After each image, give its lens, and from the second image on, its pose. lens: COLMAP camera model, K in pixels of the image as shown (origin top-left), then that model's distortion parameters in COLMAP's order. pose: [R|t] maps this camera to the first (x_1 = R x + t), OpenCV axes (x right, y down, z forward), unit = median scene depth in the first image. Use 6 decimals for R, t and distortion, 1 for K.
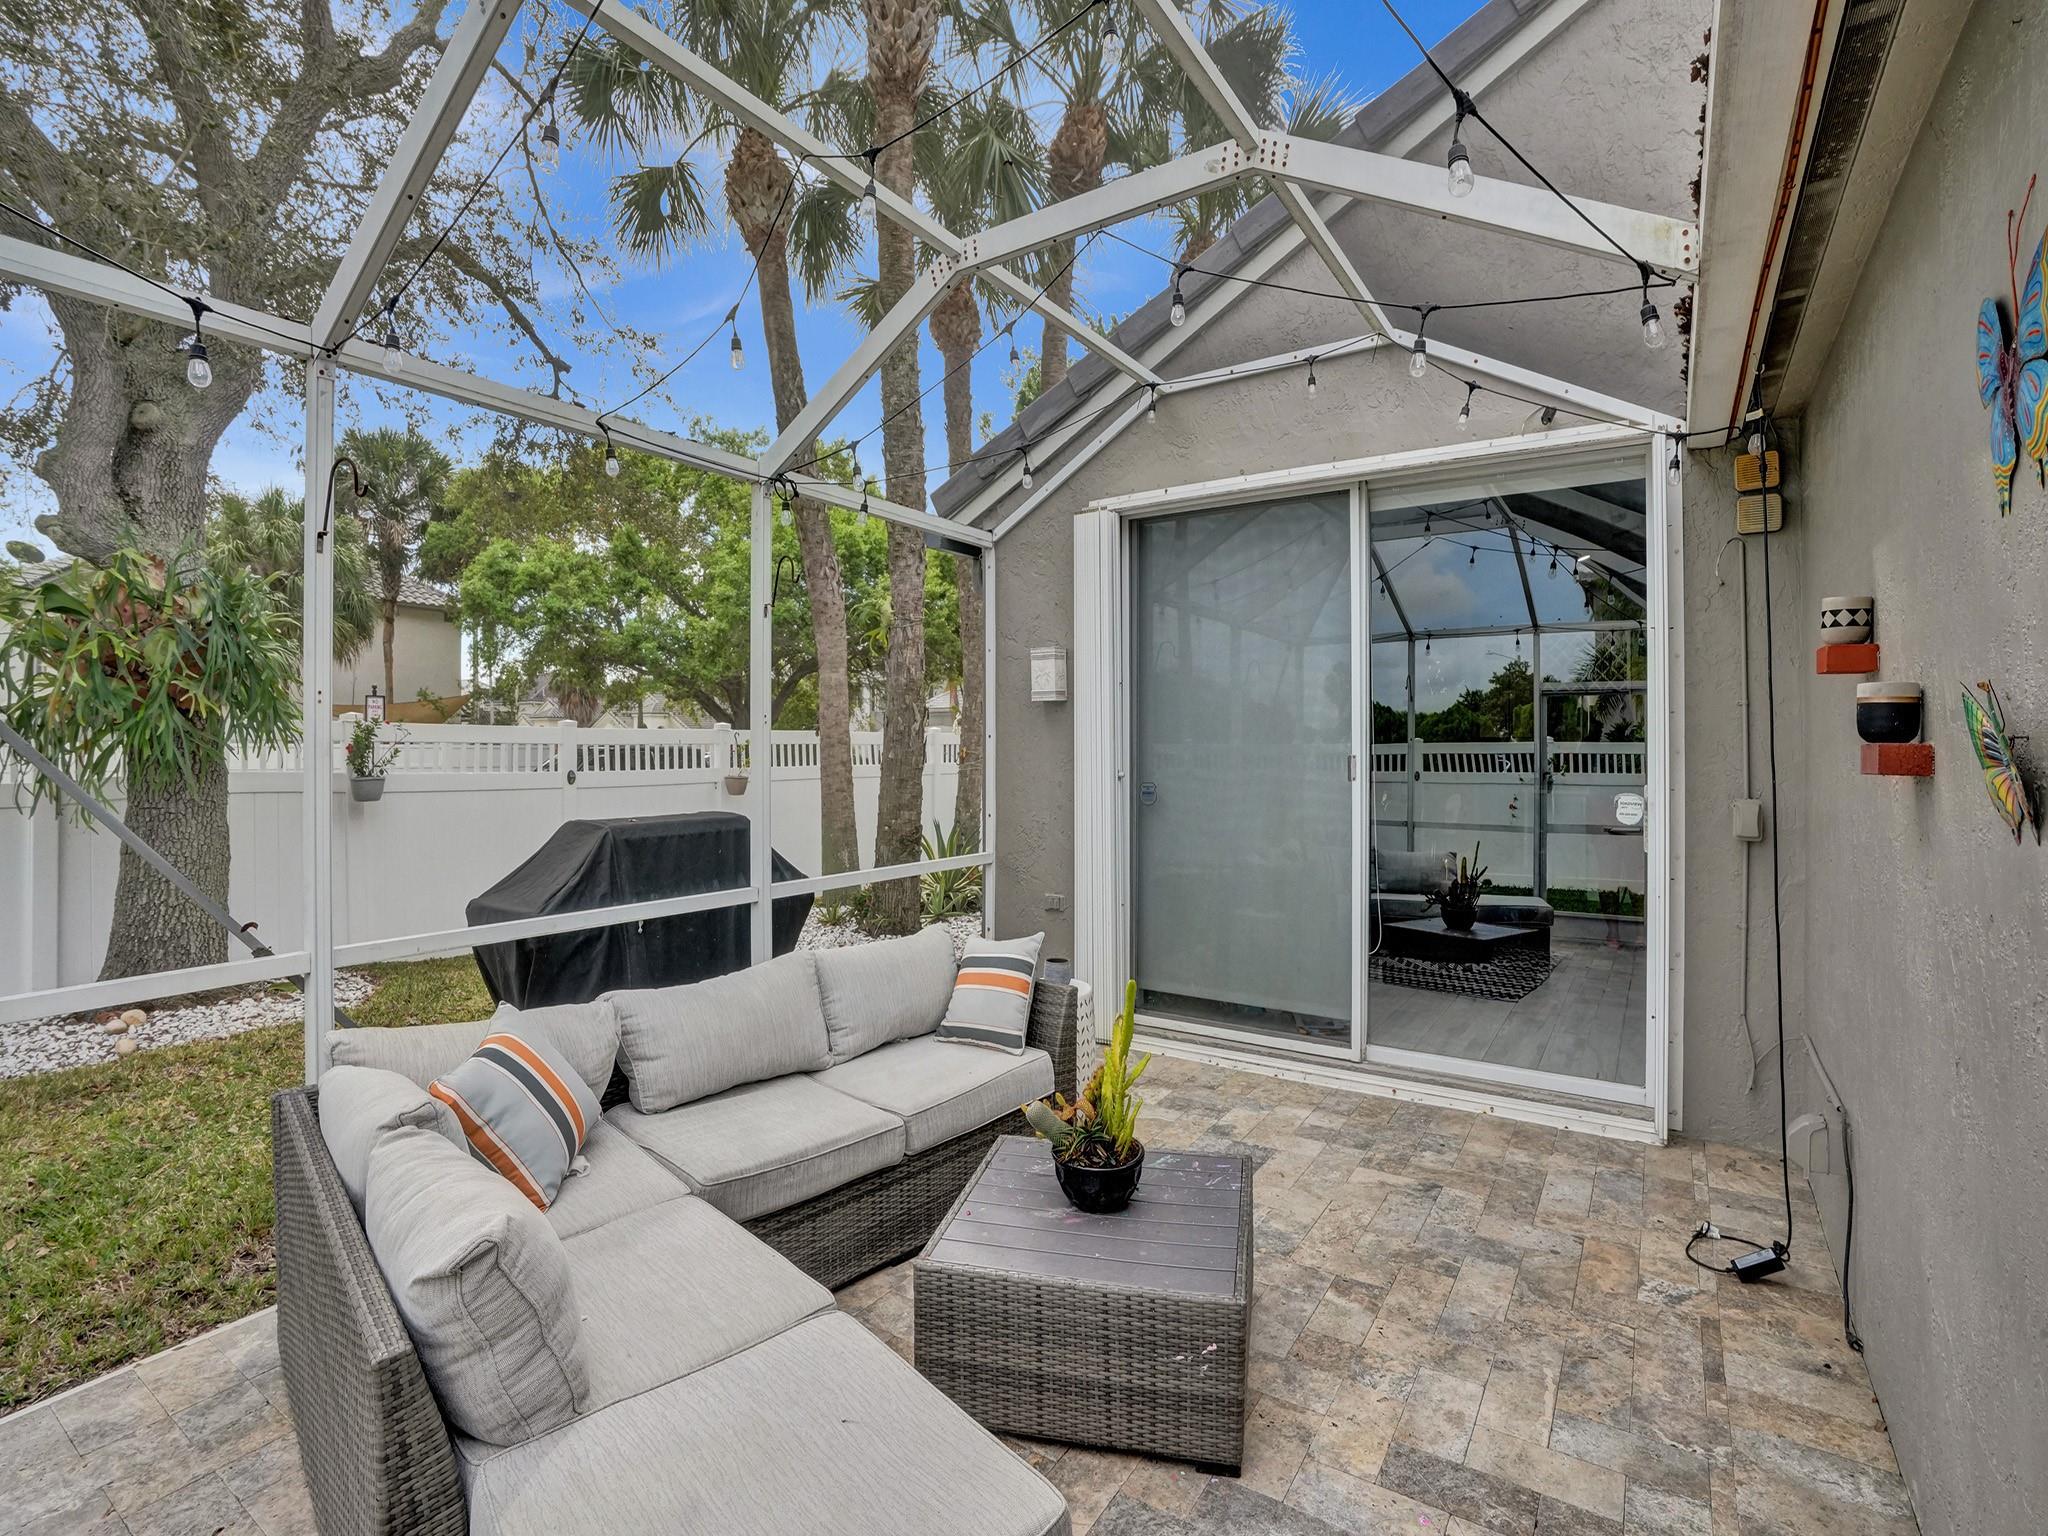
lens RADIAL K [[965.0, 0, 1066.2], [0, 965.0, 744.4], [0, 0, 1]] dist [-0.056224, 0.023079]
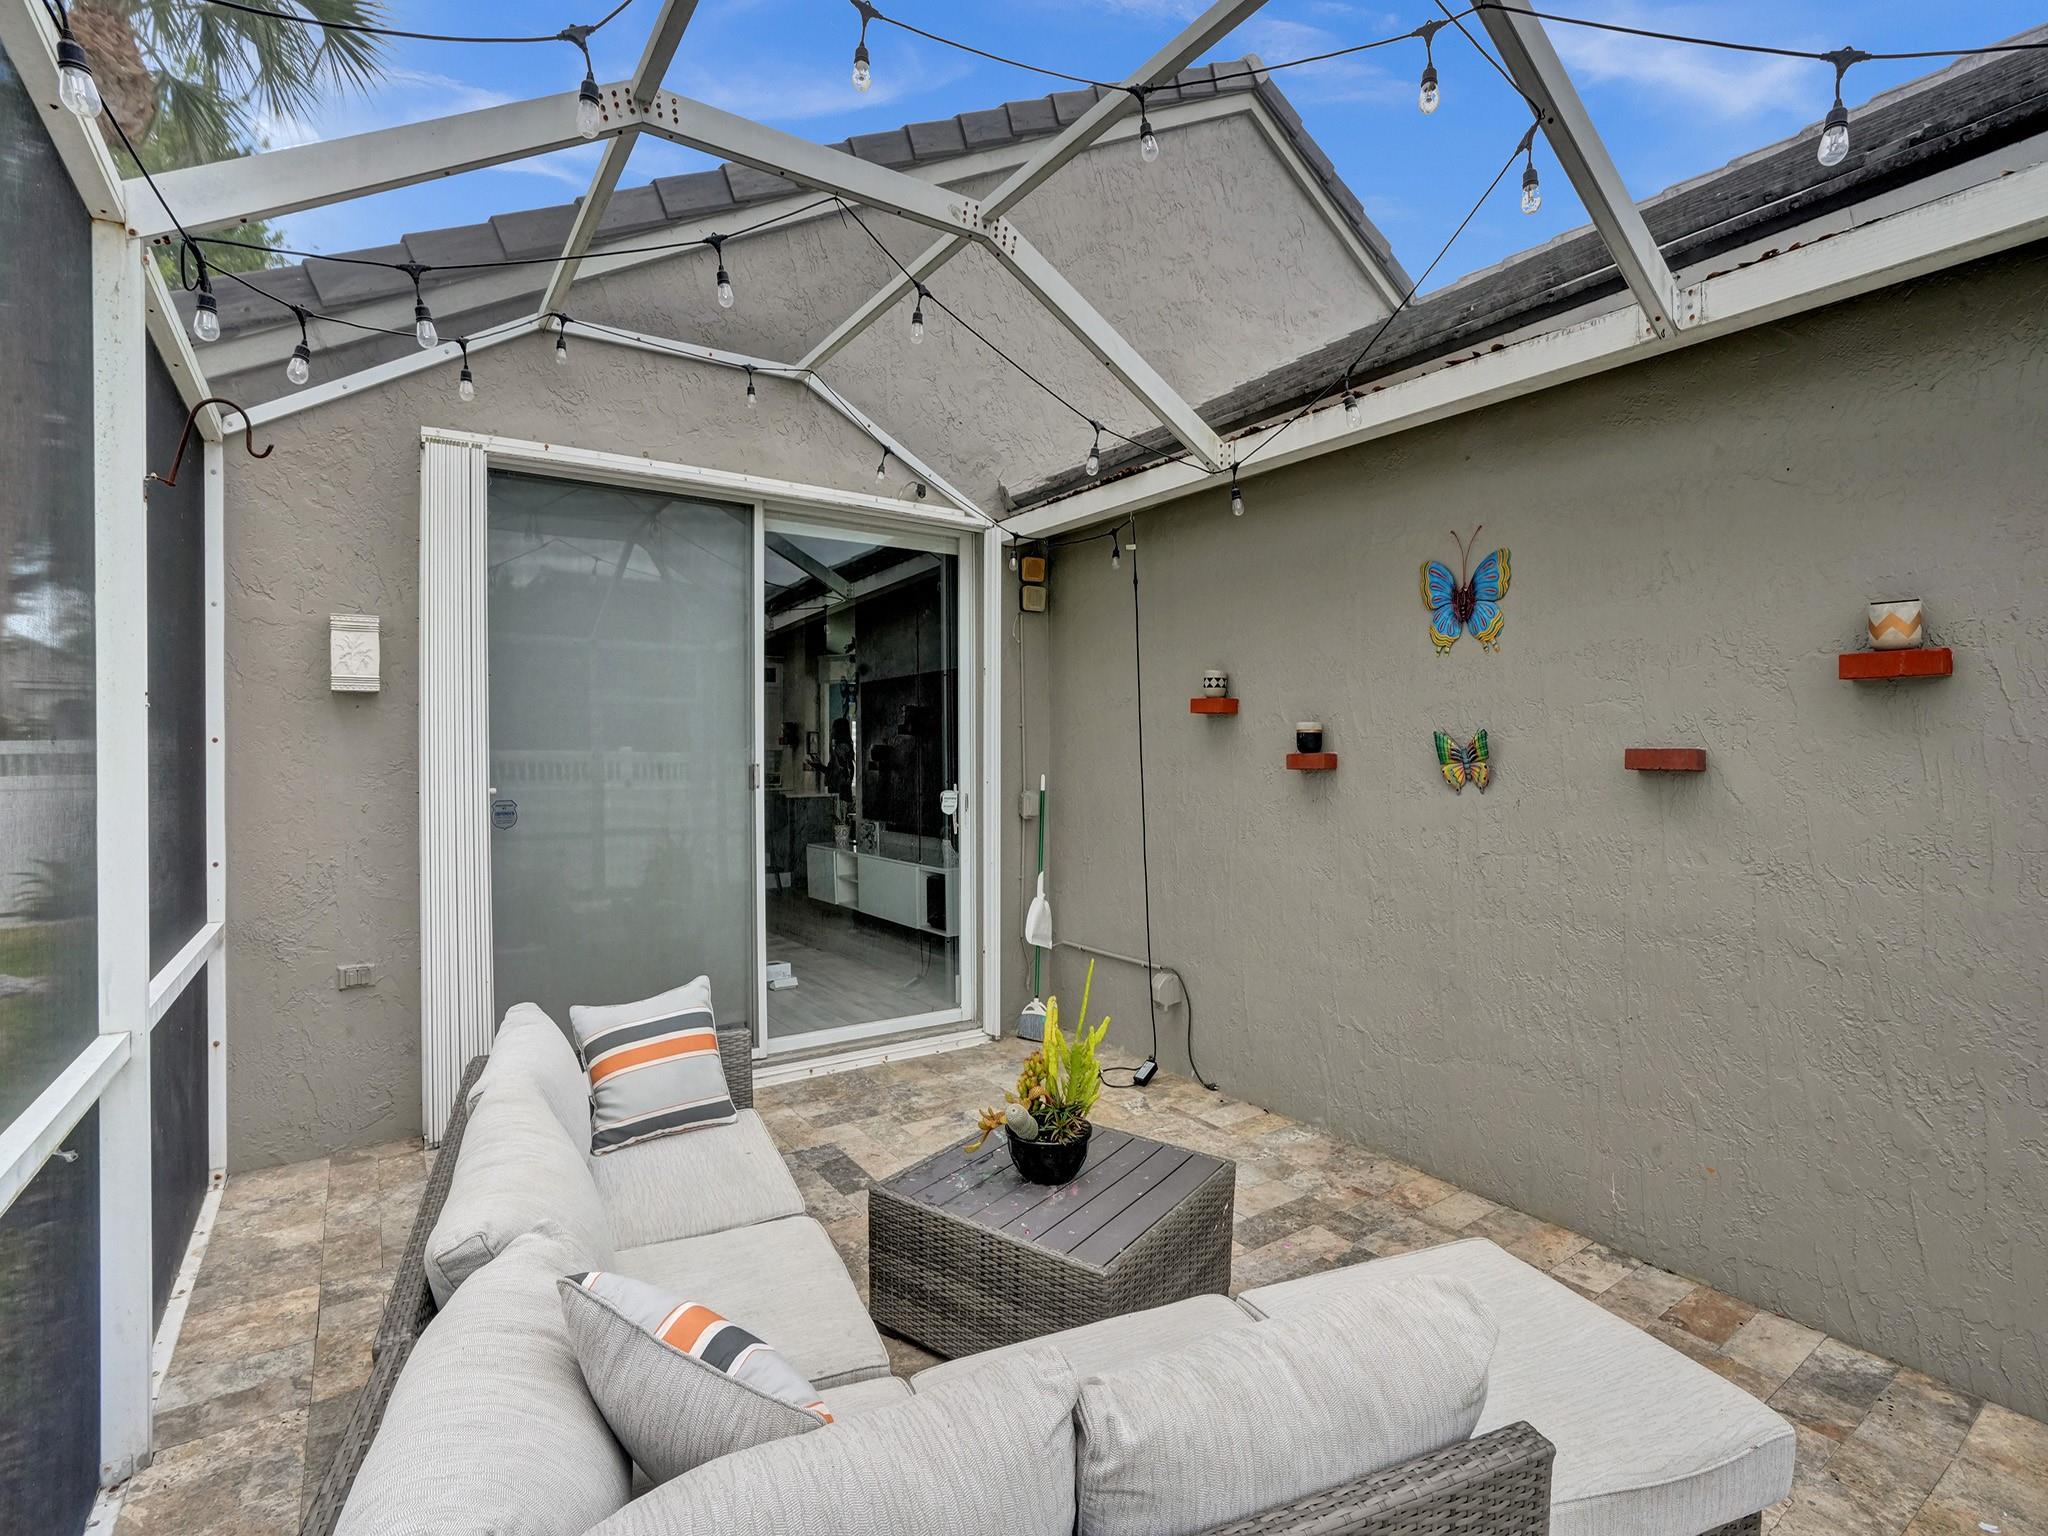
lens RADIAL K [[965.0, 0, 1013.3], [0, 965.0, 763.6], [0, 0, 1]] dist [-0.056224, 0.023079]
pose [[0.404996, -0.009116, 0.914273, -0.604532], [-0.001387, 0.999943, 0.010584, -0.000041], [-0.914318, -0.005554, 0.404960, 0.372258]]
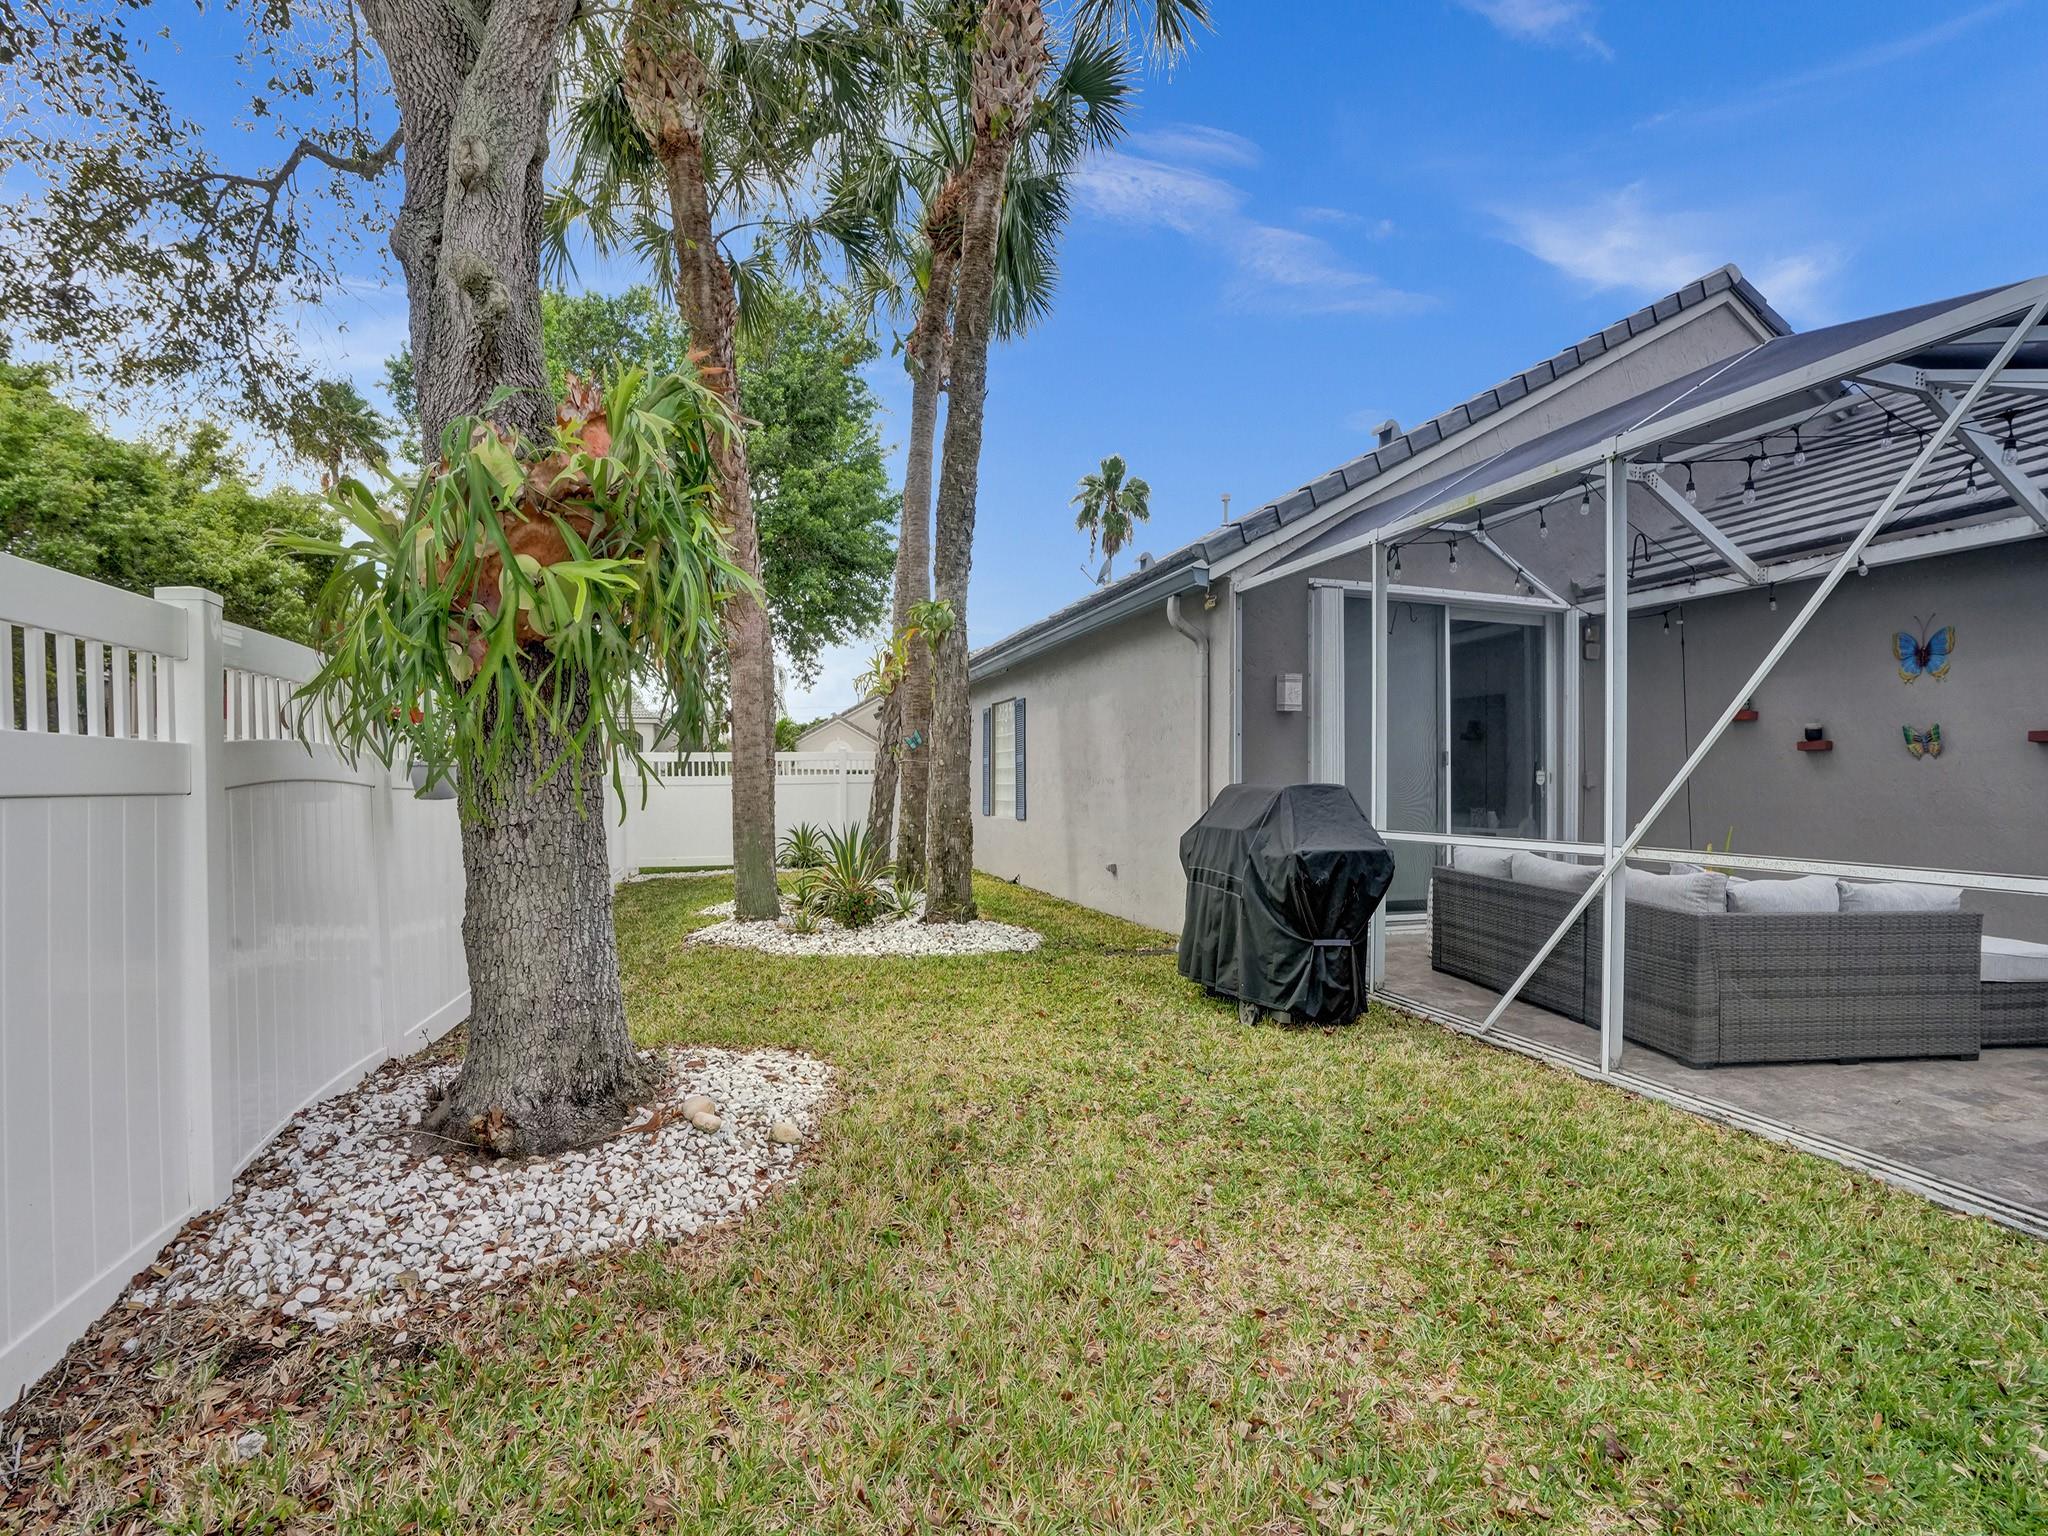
lens RADIAL K [[965.0, 0, 1047.1], [0, 965.0, 782.8], [0, 0, 1]] dist [-0.056224, 0.023079]
pose [[0.632759, -0.002944, 0.774343, -1.788568], [-0.001309, 0.999987, 0.004871, 0.069417], [-0.774348, -0.004096, 0.632747, 0.494505]]
